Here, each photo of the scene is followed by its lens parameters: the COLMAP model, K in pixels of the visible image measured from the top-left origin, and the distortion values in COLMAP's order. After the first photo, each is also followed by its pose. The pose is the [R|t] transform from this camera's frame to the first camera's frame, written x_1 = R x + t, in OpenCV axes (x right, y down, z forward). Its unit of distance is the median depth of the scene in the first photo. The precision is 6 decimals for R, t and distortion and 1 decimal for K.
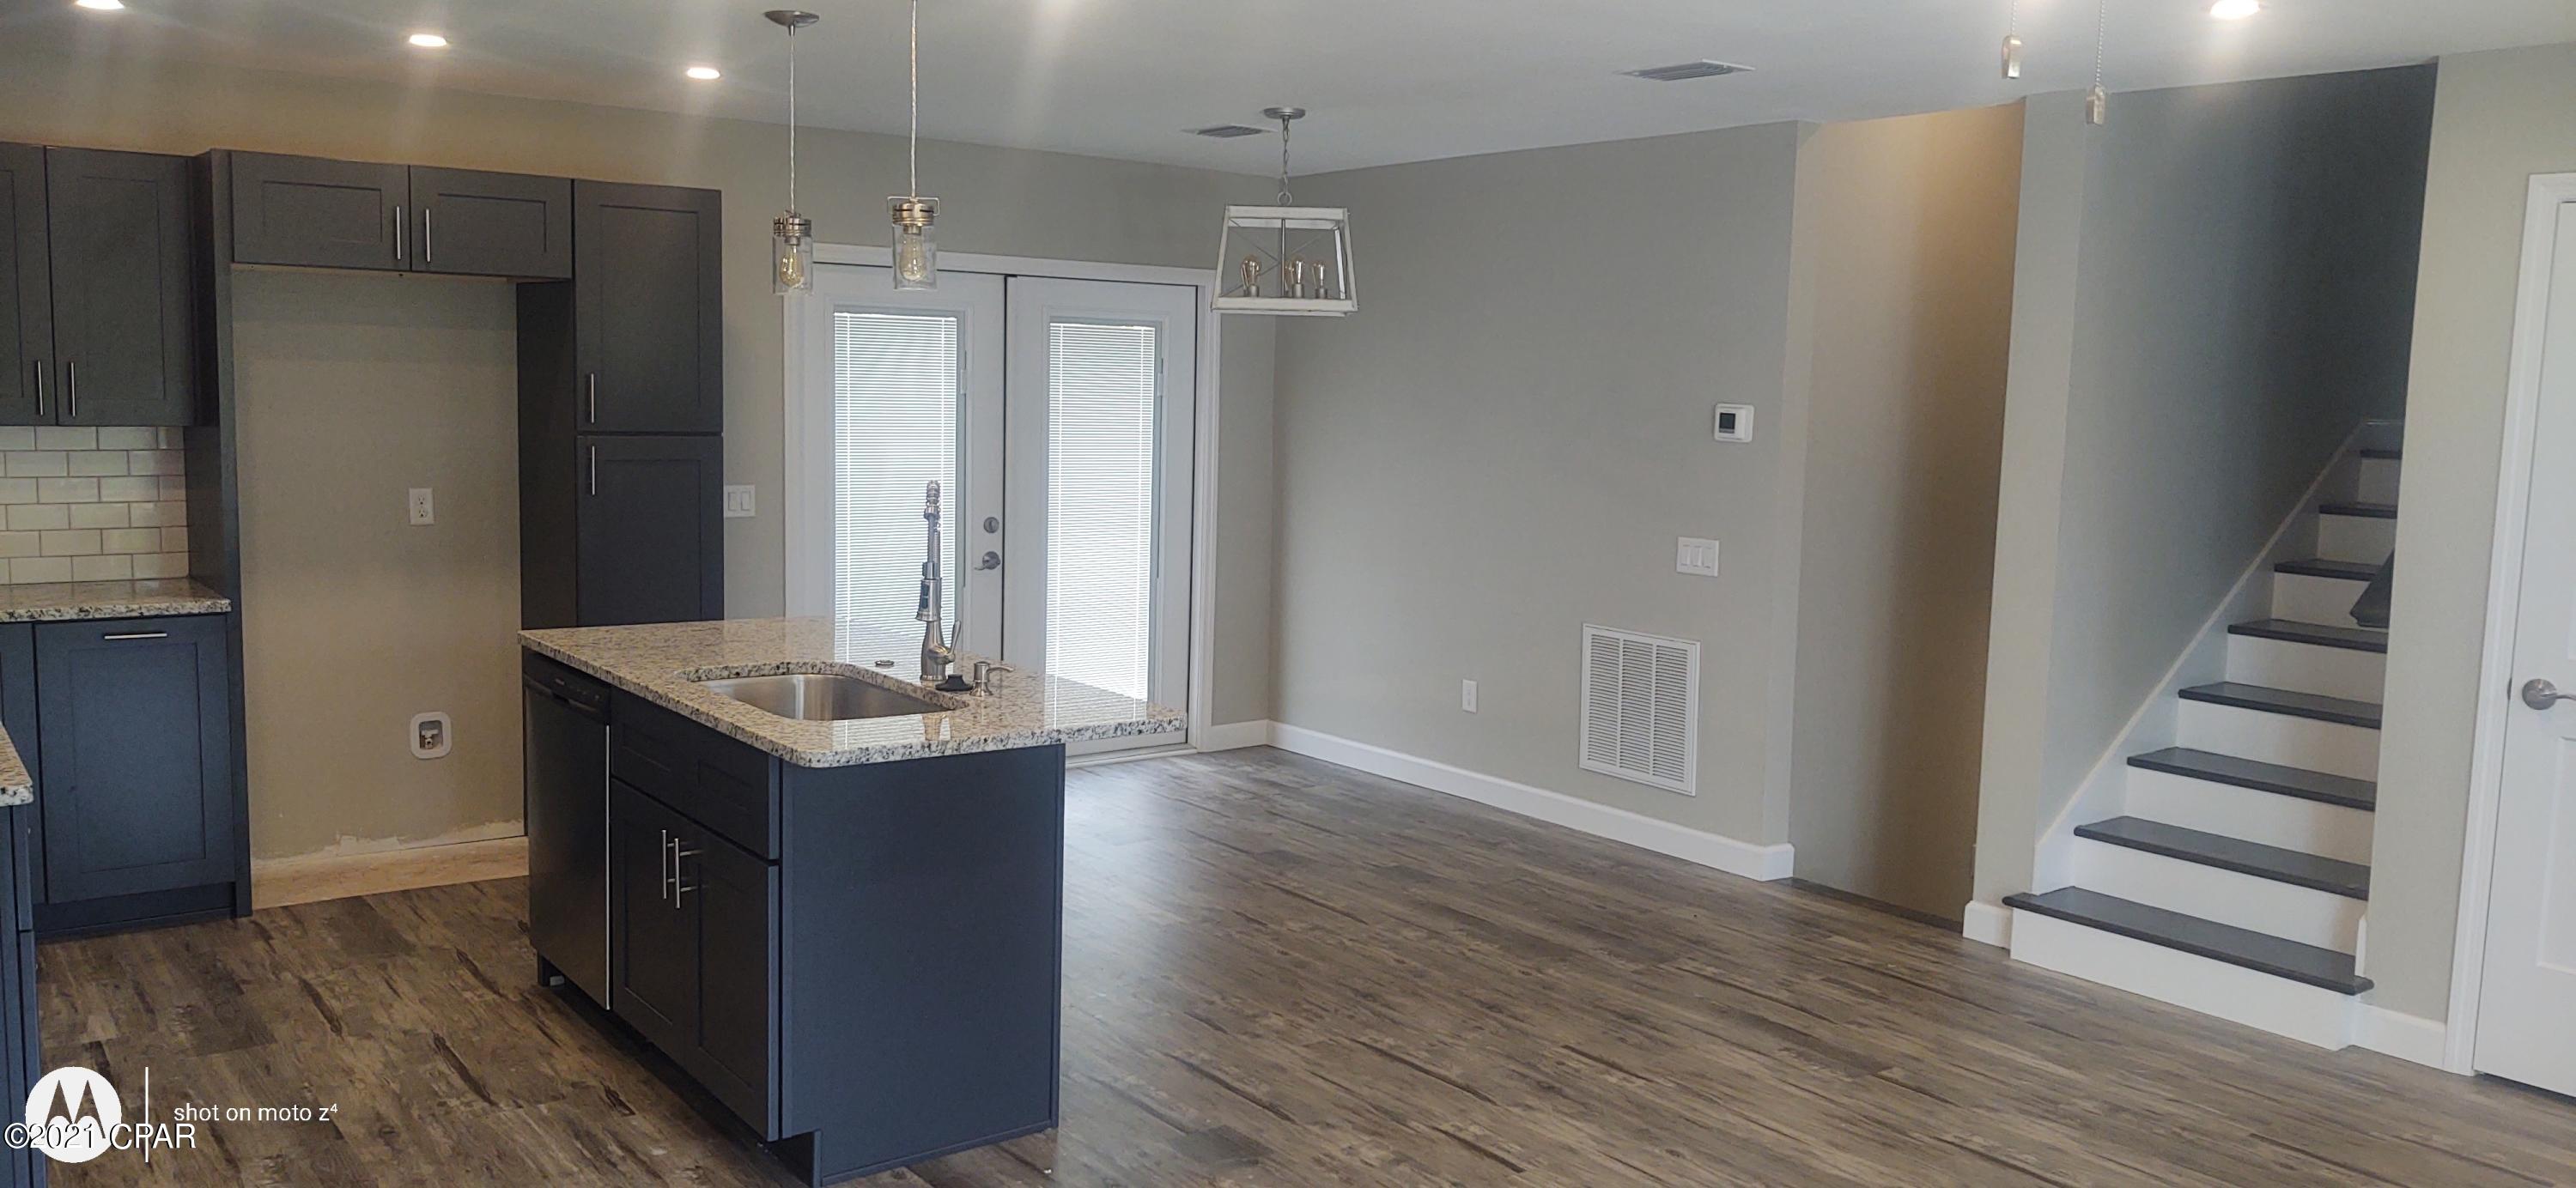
lens RADIAL K [[1957.0, 0, 1287.5], [0, 1957.0, 598.4], [0, 0, 1]] dist [0.044888, -0.078883]
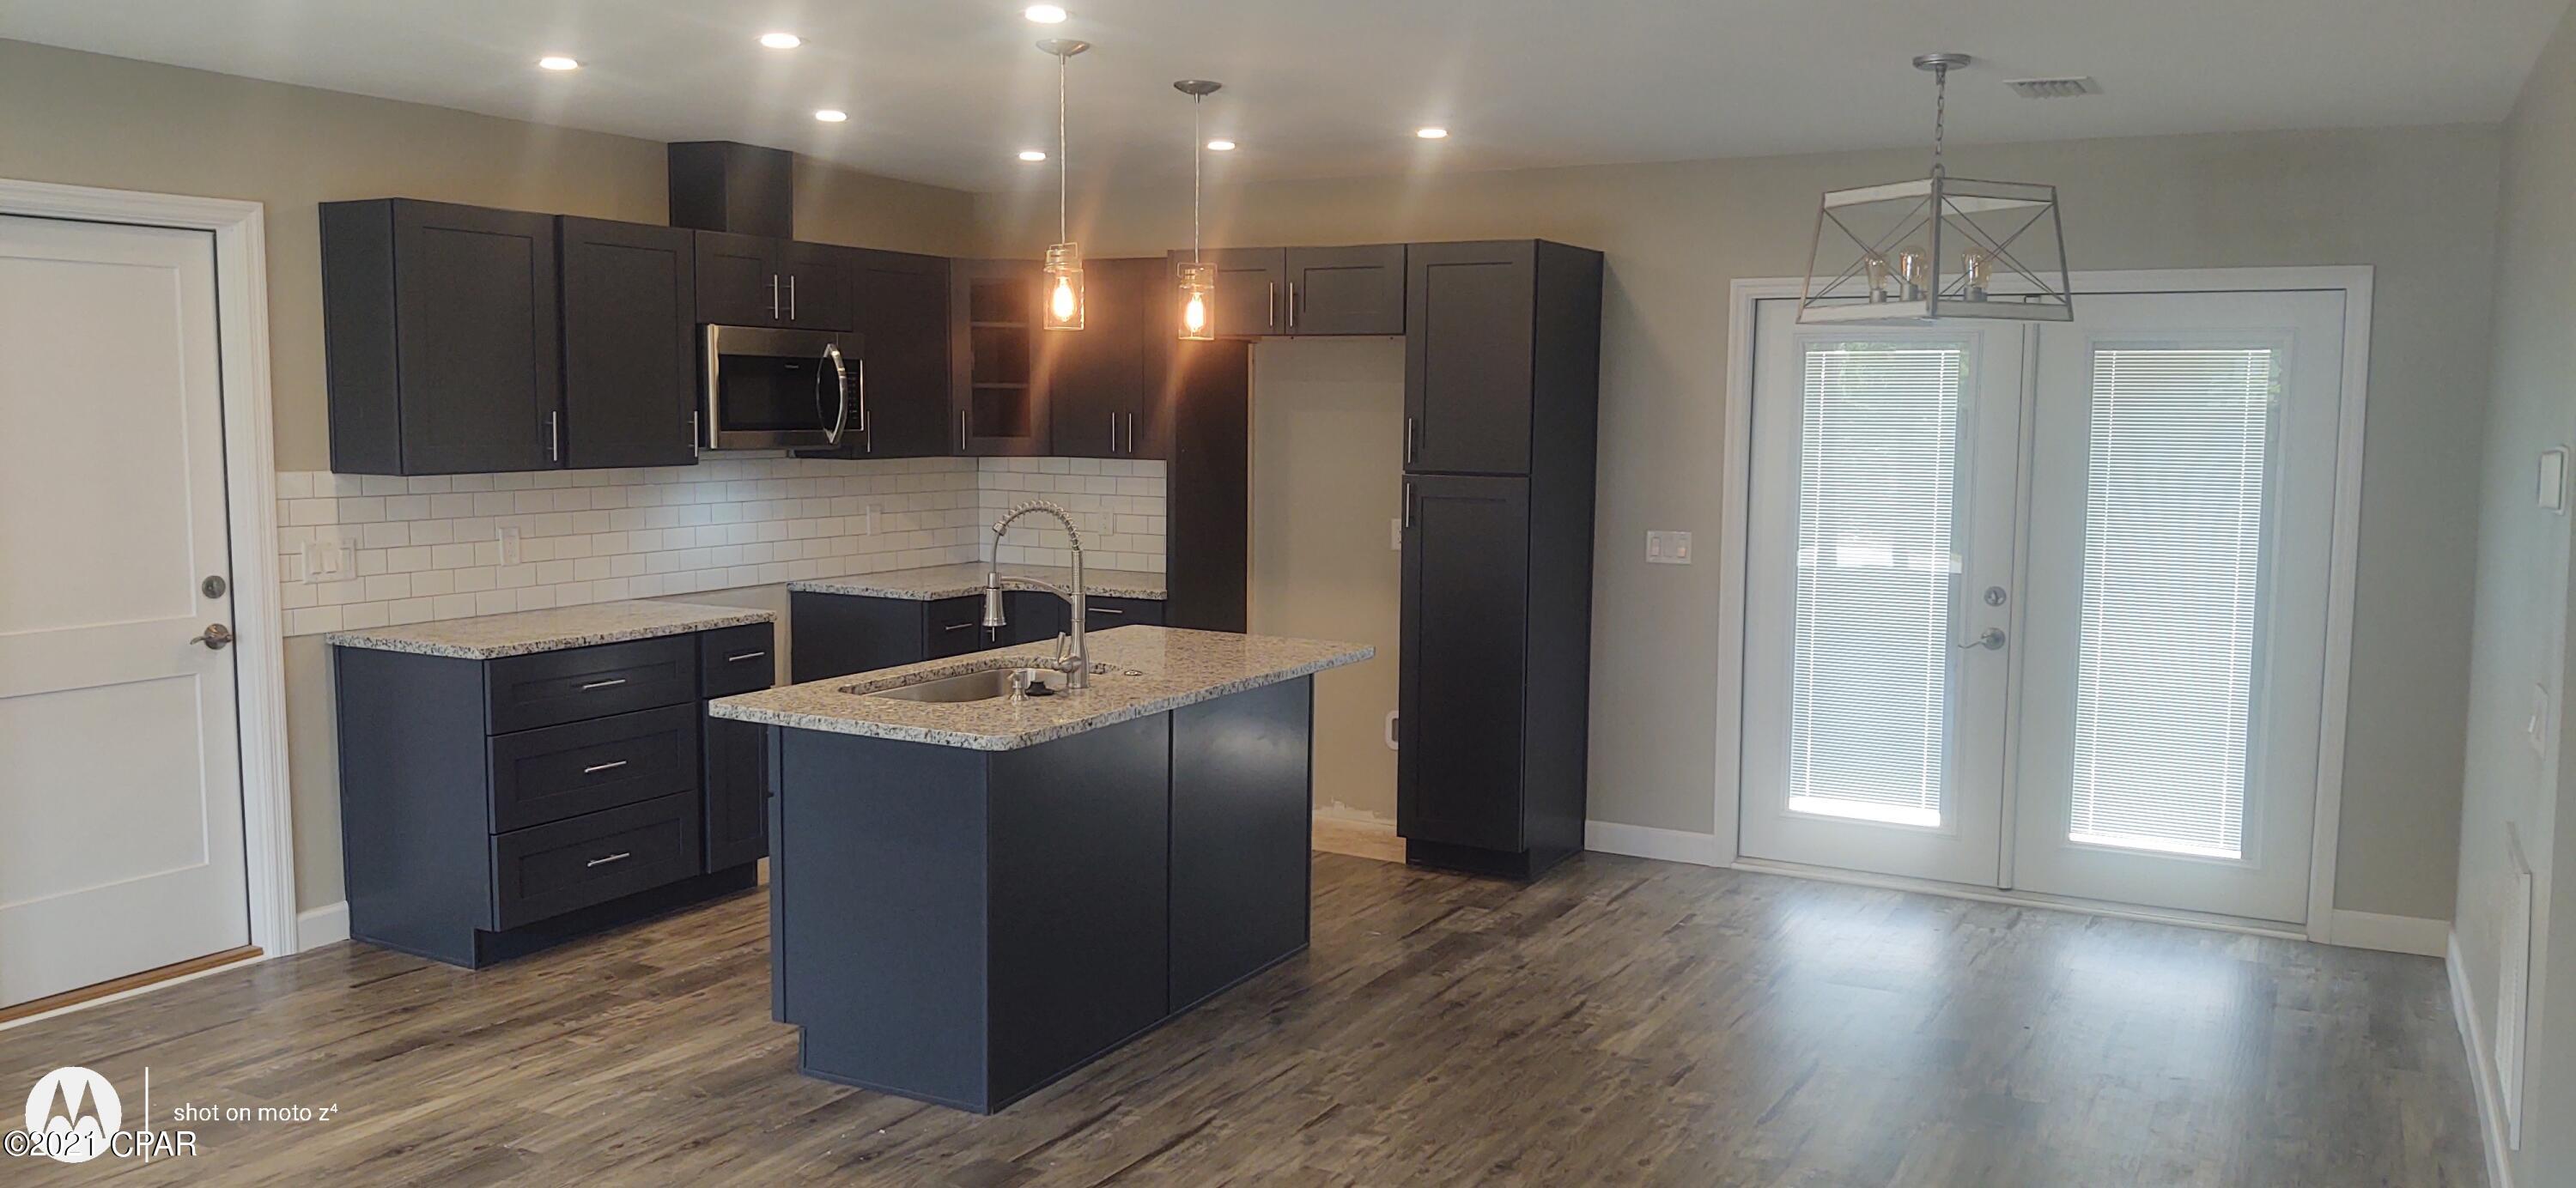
lens RADIAL K [[1957.0, 0, 1280.3], [0, 1957.0, 608.1], [0, 0, 1]] dist [0.044888, -0.078883]
pose [[0.403930, 0.075994, -0.911628, 0.683692], [-0.105496, 0.993764, 0.036096, -0.042885], [0.908686, 0.081593, 0.409428, 0.534379]]
